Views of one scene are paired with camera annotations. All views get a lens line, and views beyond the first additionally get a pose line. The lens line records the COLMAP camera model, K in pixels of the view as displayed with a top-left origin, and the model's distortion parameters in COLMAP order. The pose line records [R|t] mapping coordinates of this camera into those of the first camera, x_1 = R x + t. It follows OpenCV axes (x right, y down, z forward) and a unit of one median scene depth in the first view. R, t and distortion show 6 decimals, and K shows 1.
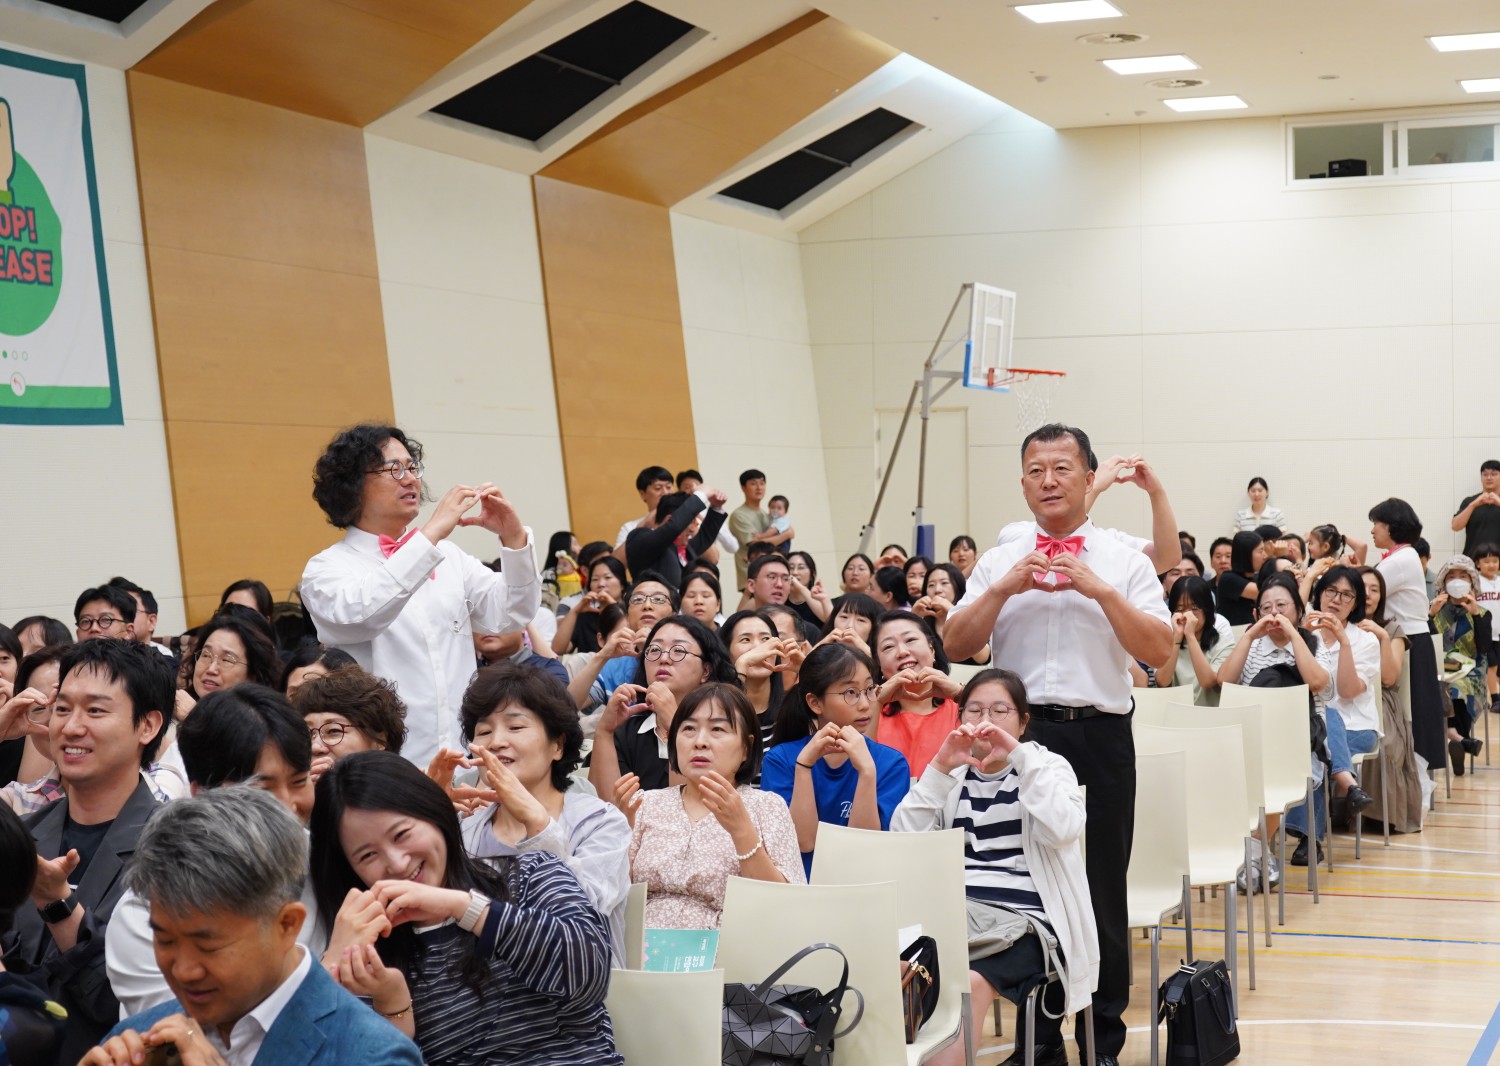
lens RADIAL K [[2622.5, 0, 750.0], [0, 2622.5, 533.0], [0, 0, 1]] dist [-0.000194, -0.044109]
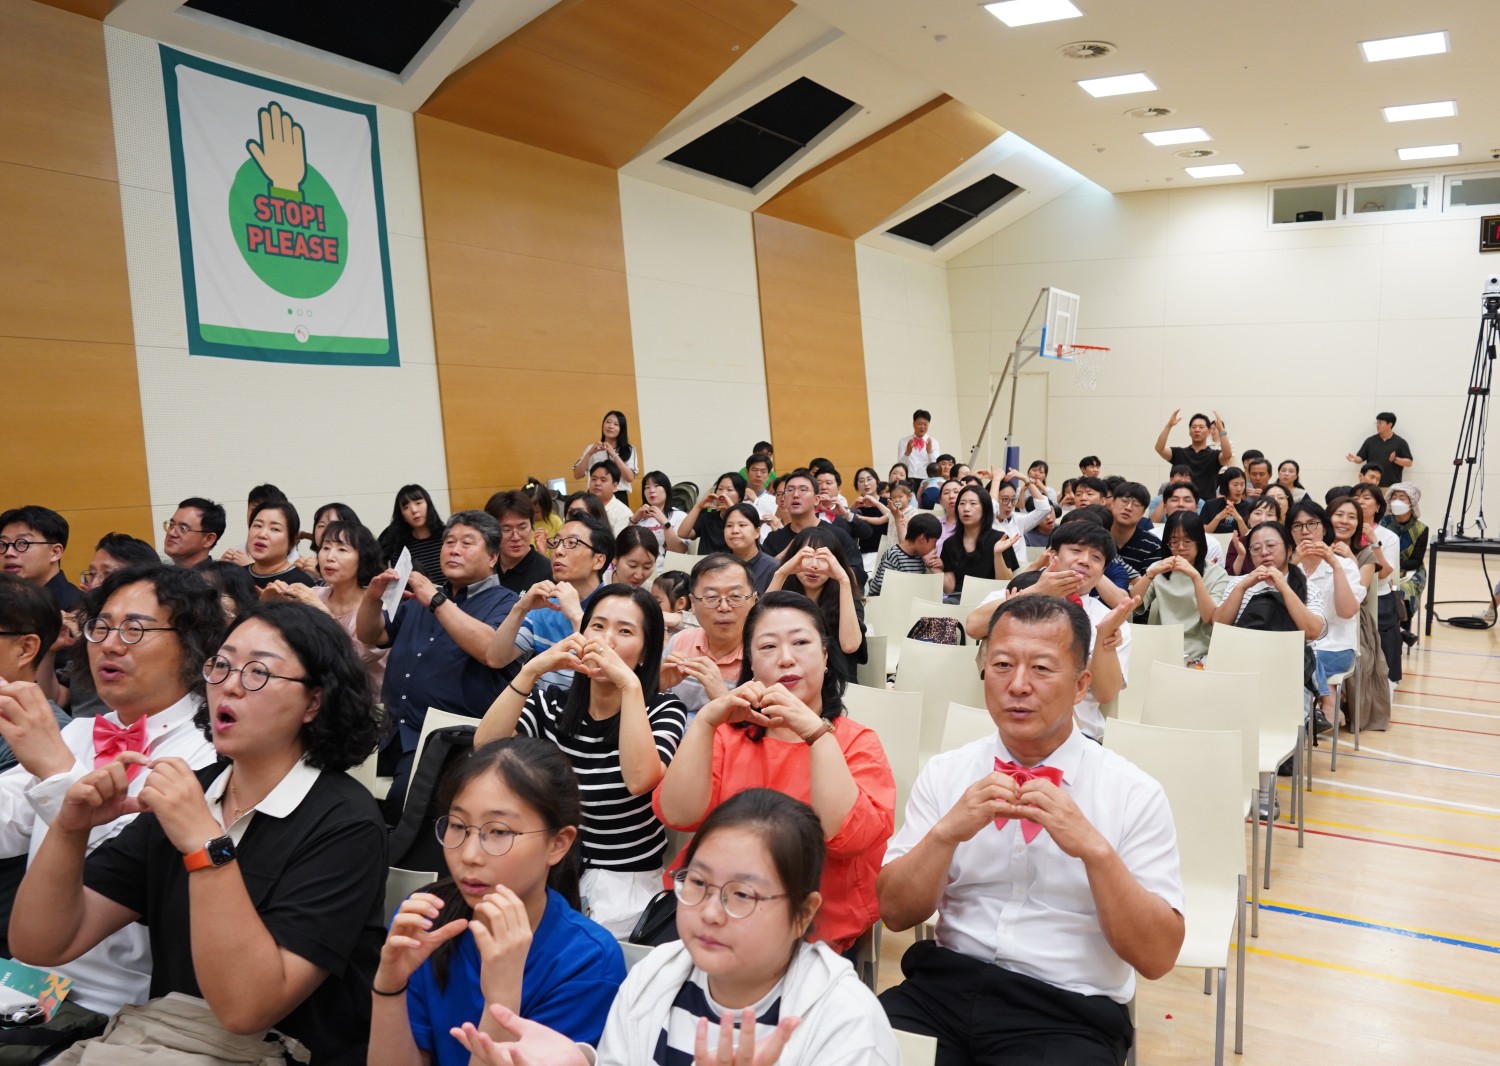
lens RADIAL K [[1259.8, 0, 754.1], [0, 1259.8, 524.9], [0, 0, 1]] dist [-0.011129, 0.008281]
pose [[0.985714, 0.034284, -0.164903, 0.050897], [-0.022943, 0.997270, 0.070192, -0.006868], [0.166860, -0.065406, 0.983809, 0.301100]]
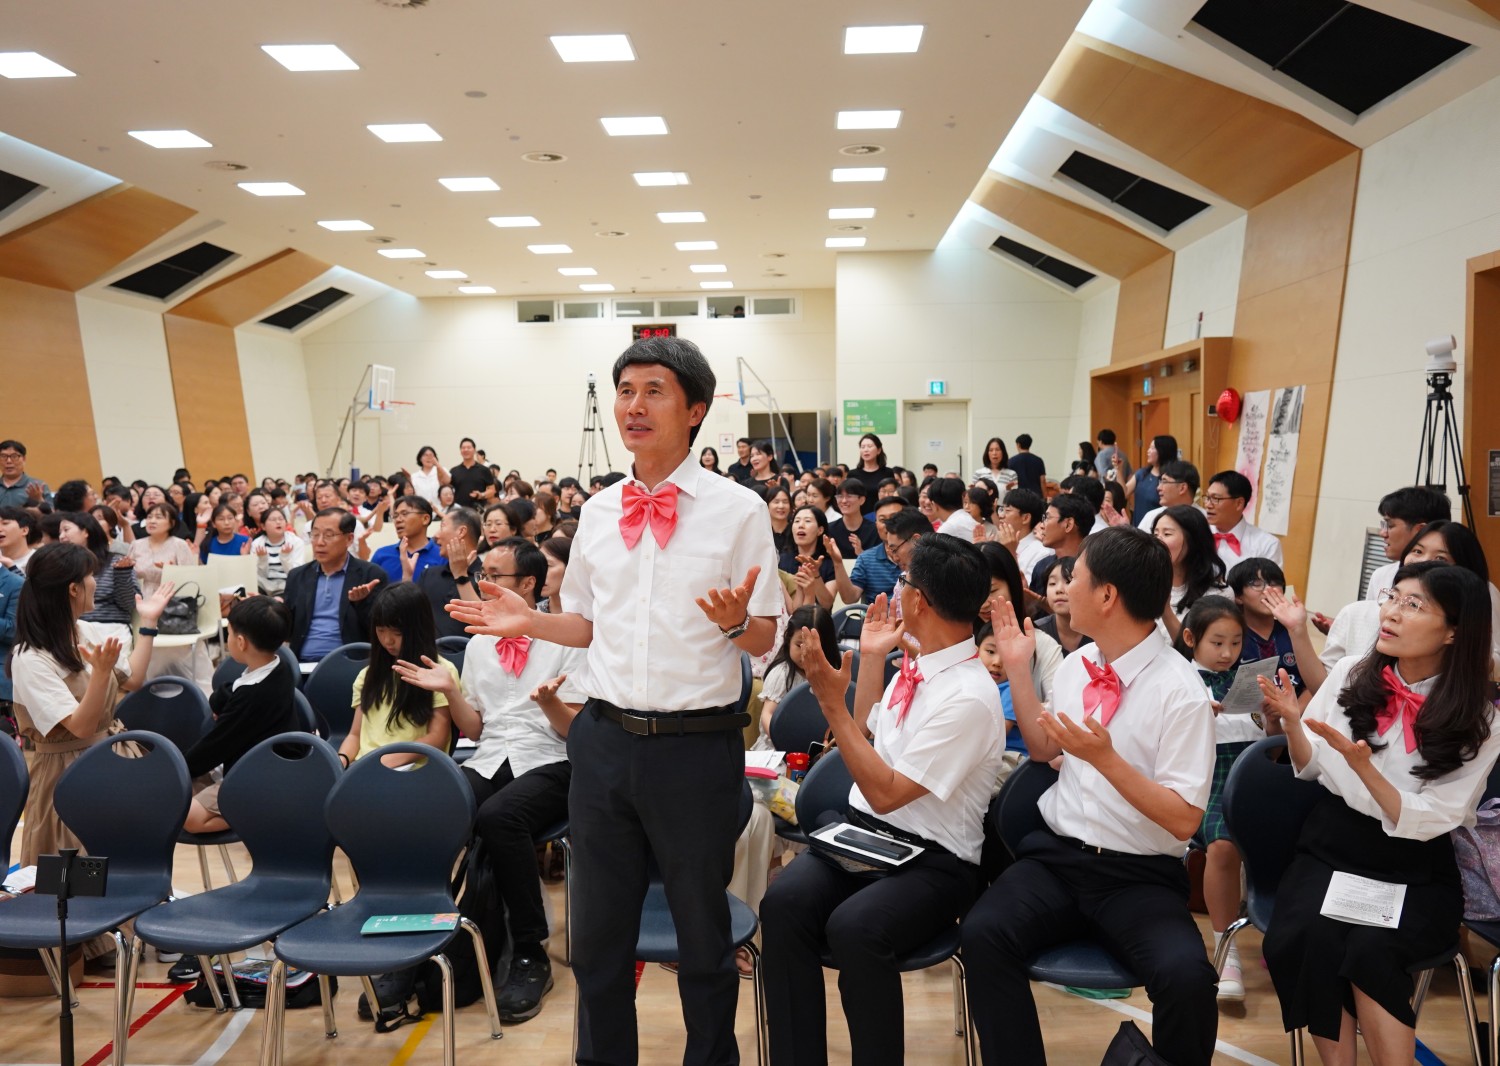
lens RADIAL K [[1259.8, 0, 754.1], [0, 1259.8, 524.9], [0, 0, 1]] dist [-0.011129, 0.008281]
pose [[0.947854, -0.020594, 0.318039, 0.058301], [0.008433, 0.999181, 0.039567, 0.007711], [-0.318594, -0.034822, 0.947252, -0.218511]]
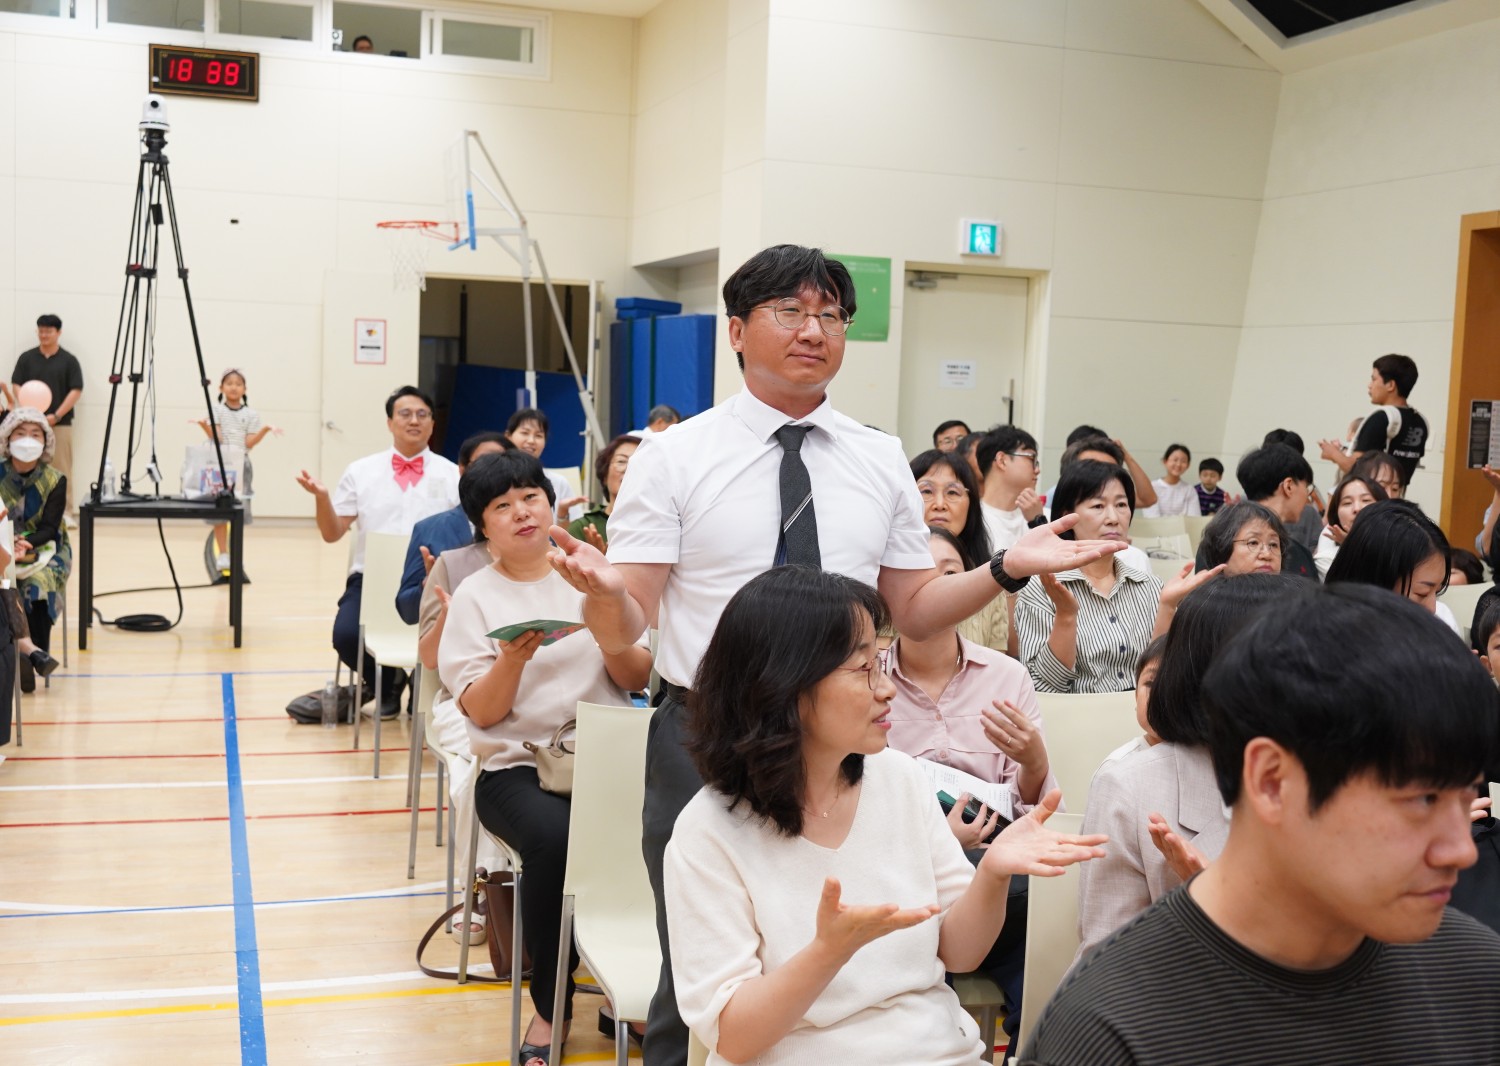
lens RADIAL K [[1683.2, 0, 750.0], [0, 1683.2, 533.0], [0, 0, 1]] dist [-0.001704, 0.008039]
pose [[0.777812, -0.013709, 0.628347, 0.105537], [-0.038826, 0.996804, 0.069809, 0.000946], [-0.627296, -0.078695, 0.774795, 0.415404]]
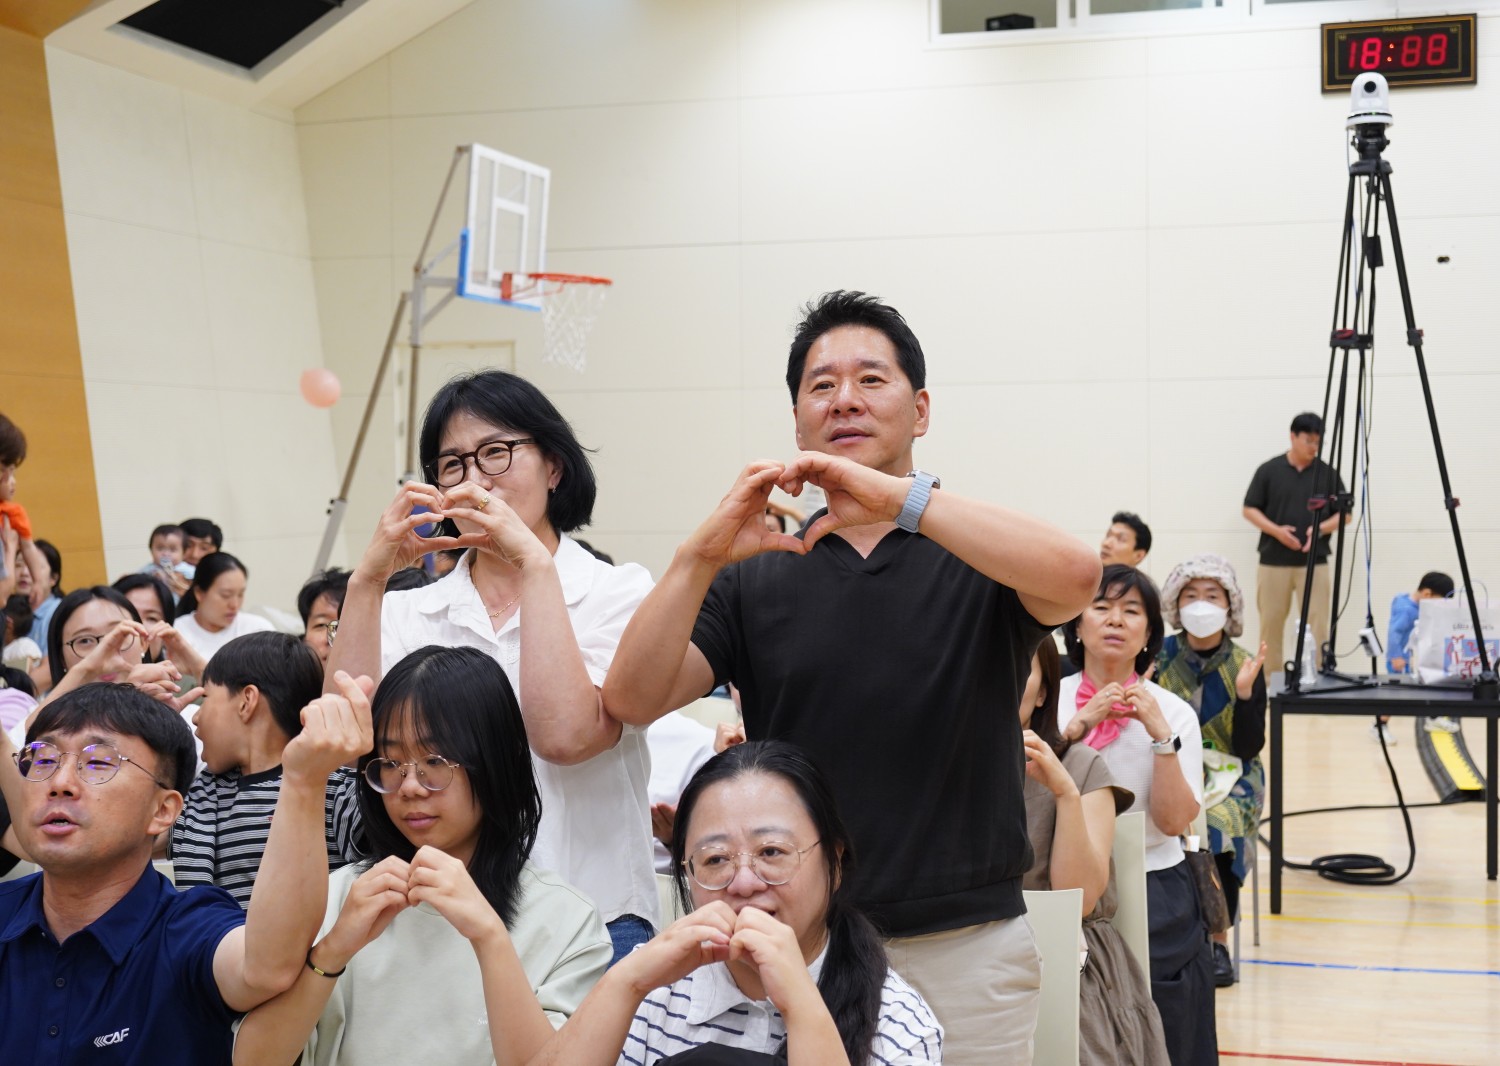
lens RADIAL K [[2242.9, 0, 750.0], [0, 2242.9, 533.0], [0, 0, 1]] dist [0.016592, 0.040411]
pose [[0.994310, -0.002514, 0.106494, 0.115826], [0.000894, 0.999883, 0.015249, -0.003603], [-0.106520, -0.015067, 0.994196, 0.498704]]
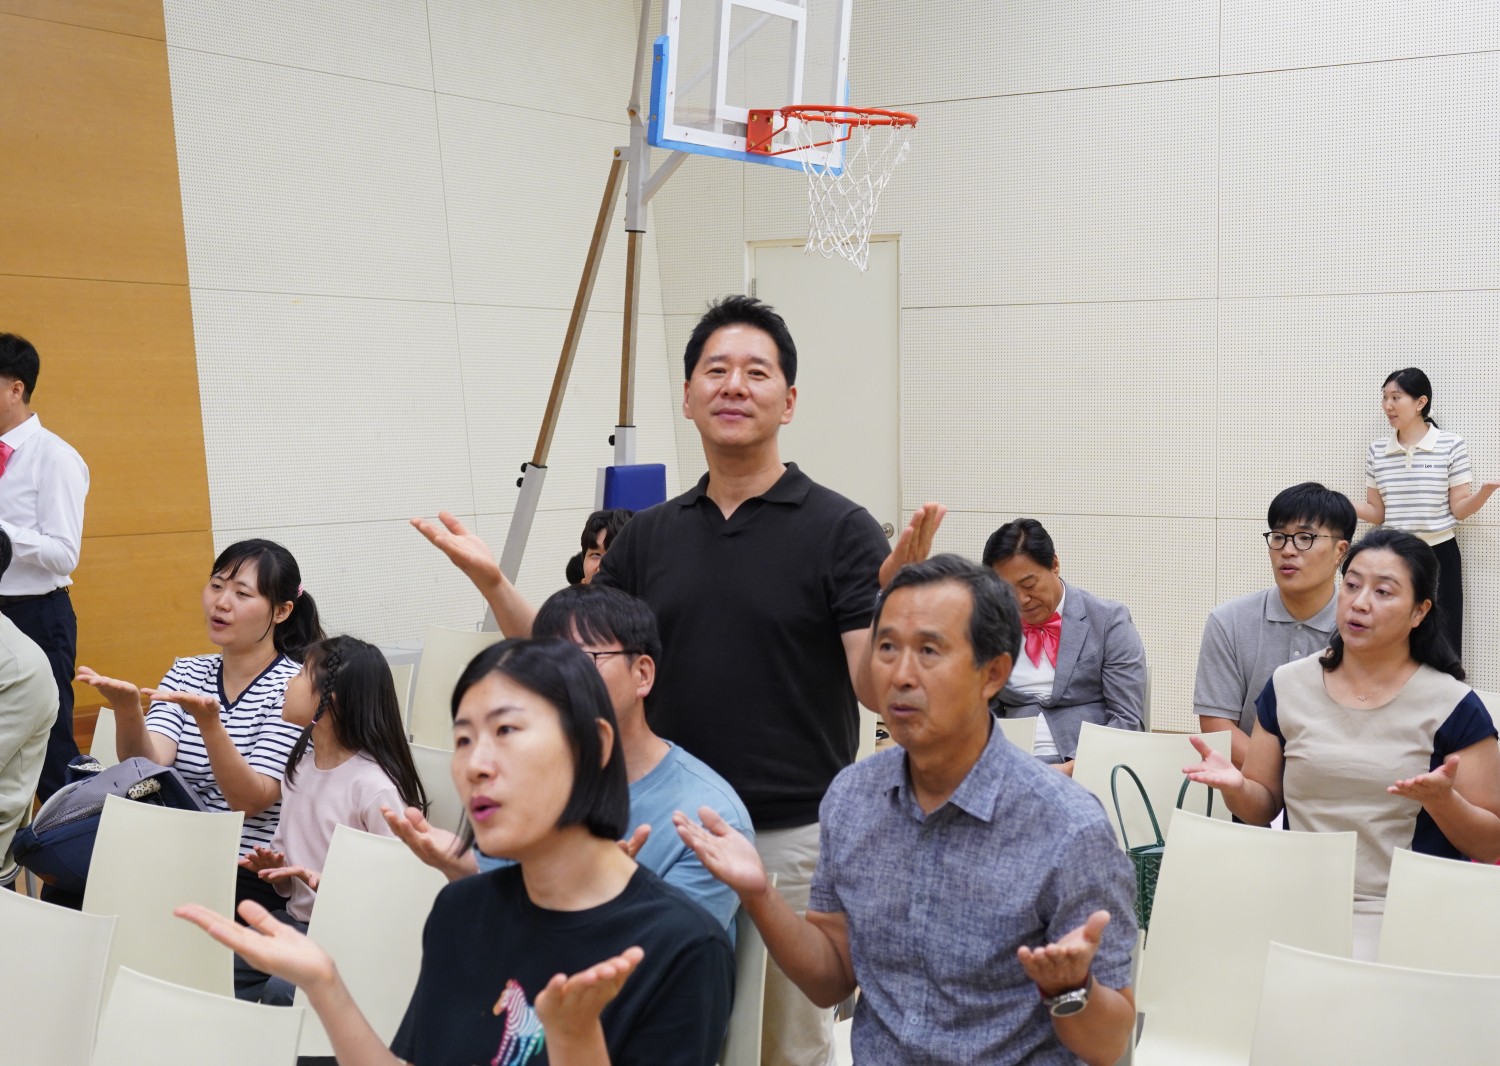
lens RADIAL K [[2242.9, 0, 750.0], [0, 2242.9, 533.0], [0, 0, 1]] dist [0.016592, 0.040411]
pose [[0.973599, 0.019409, -0.227438, 0.223008], [-0.009494, 0.998959, 0.044608, -0.011138], [0.228067, -0.041271, 0.972770, 0.787200]]
